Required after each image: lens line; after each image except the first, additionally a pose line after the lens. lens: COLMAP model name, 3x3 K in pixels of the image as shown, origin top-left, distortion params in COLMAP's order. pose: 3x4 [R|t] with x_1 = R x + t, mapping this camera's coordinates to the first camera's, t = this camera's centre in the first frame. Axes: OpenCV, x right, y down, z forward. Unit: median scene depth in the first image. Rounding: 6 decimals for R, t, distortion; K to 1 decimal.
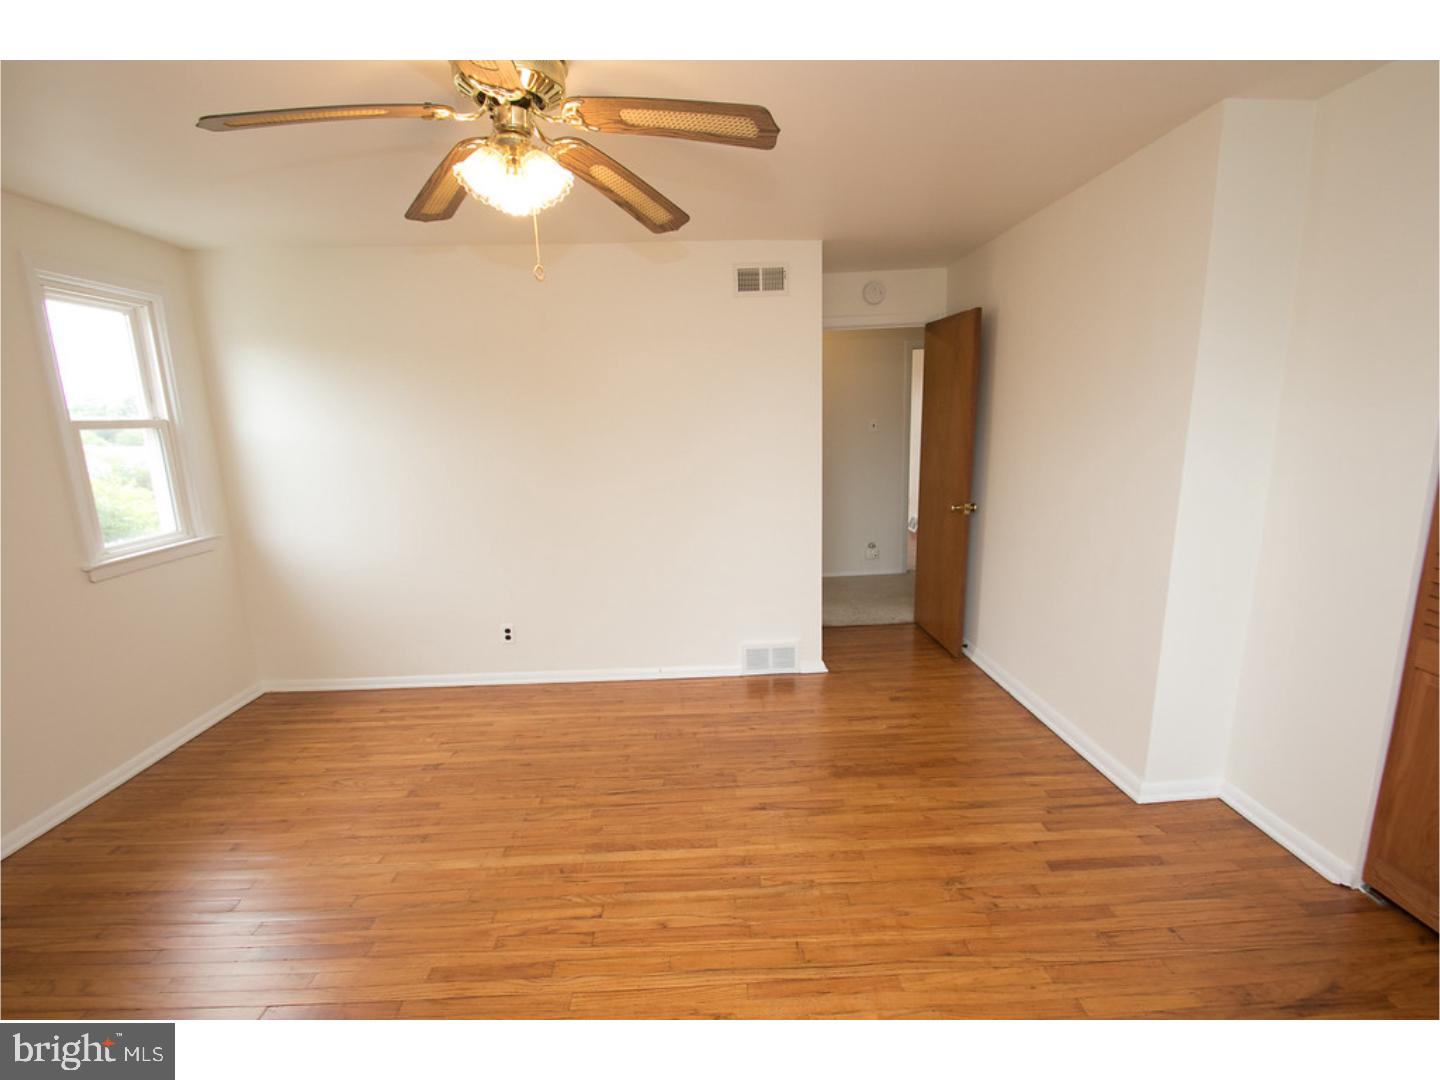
lens RADIAL K [[659.4, 0, 716.6], [0, 659.4, 545.5], [0, 0, 1]] dist [-0.014671, -0.000463]
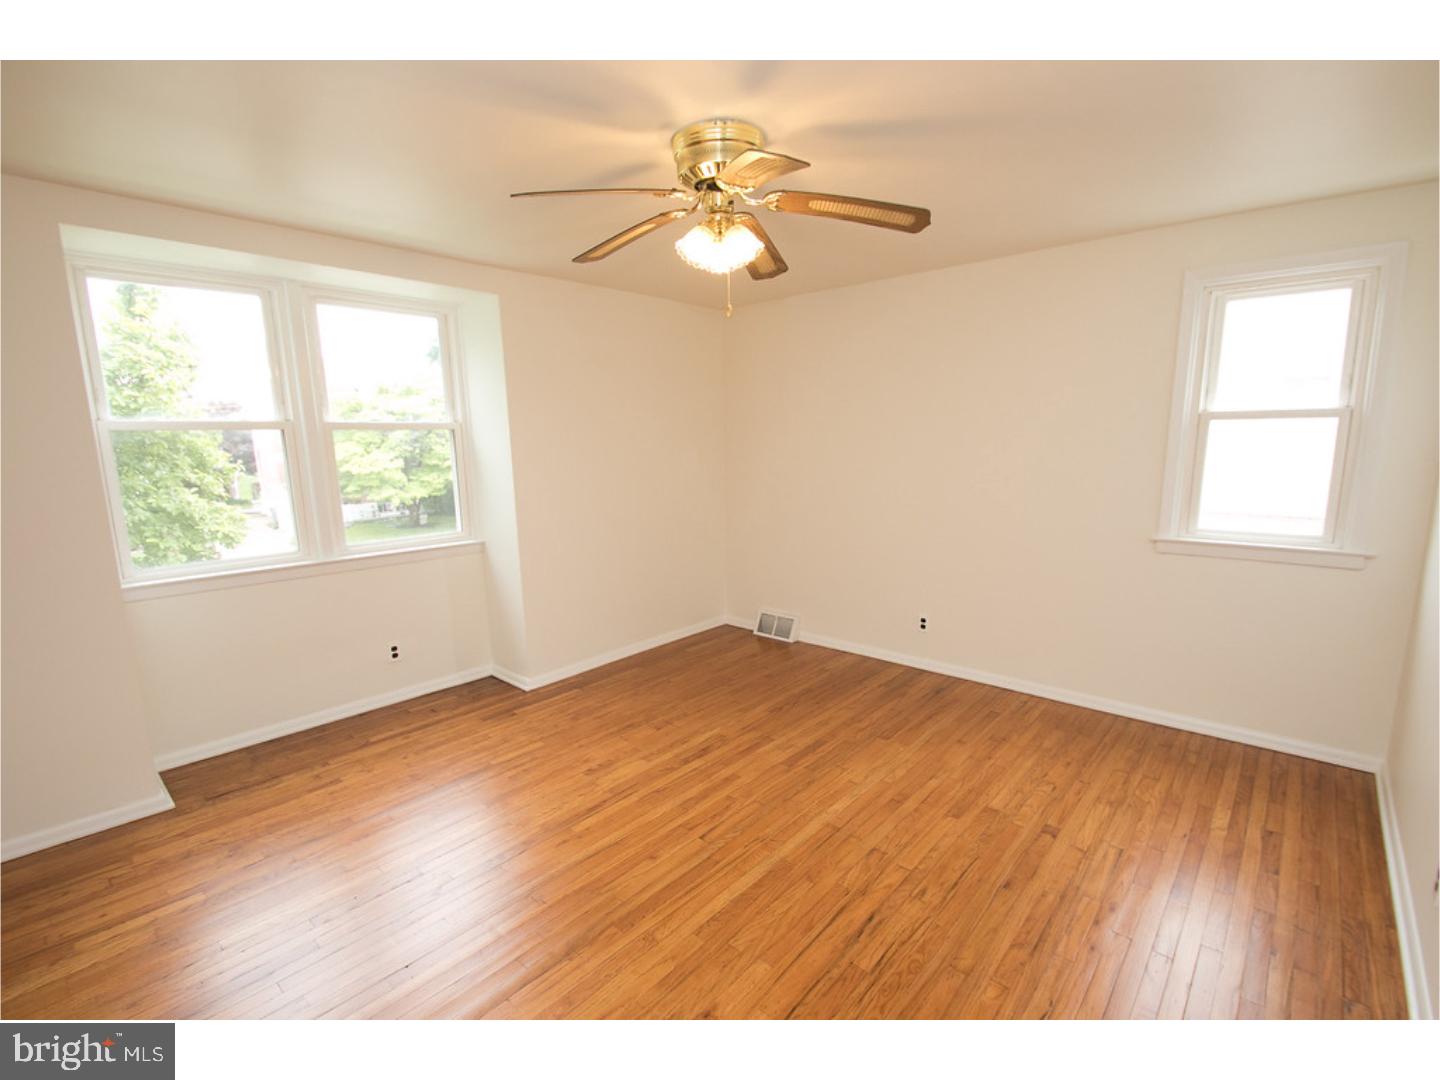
lens RADIAL K [[659.4, 0, 721.3], [0, 659.4, 543.5], [0, 0, 1]] dist [-0.014671, -0.000463]
pose [[-0.681982, 0.152109, -0.715376, 0.465074], [-0.103792, 0.948105, 0.300541, -0.257821], [0.723966, 0.279214, -0.630803, 1.301880]]
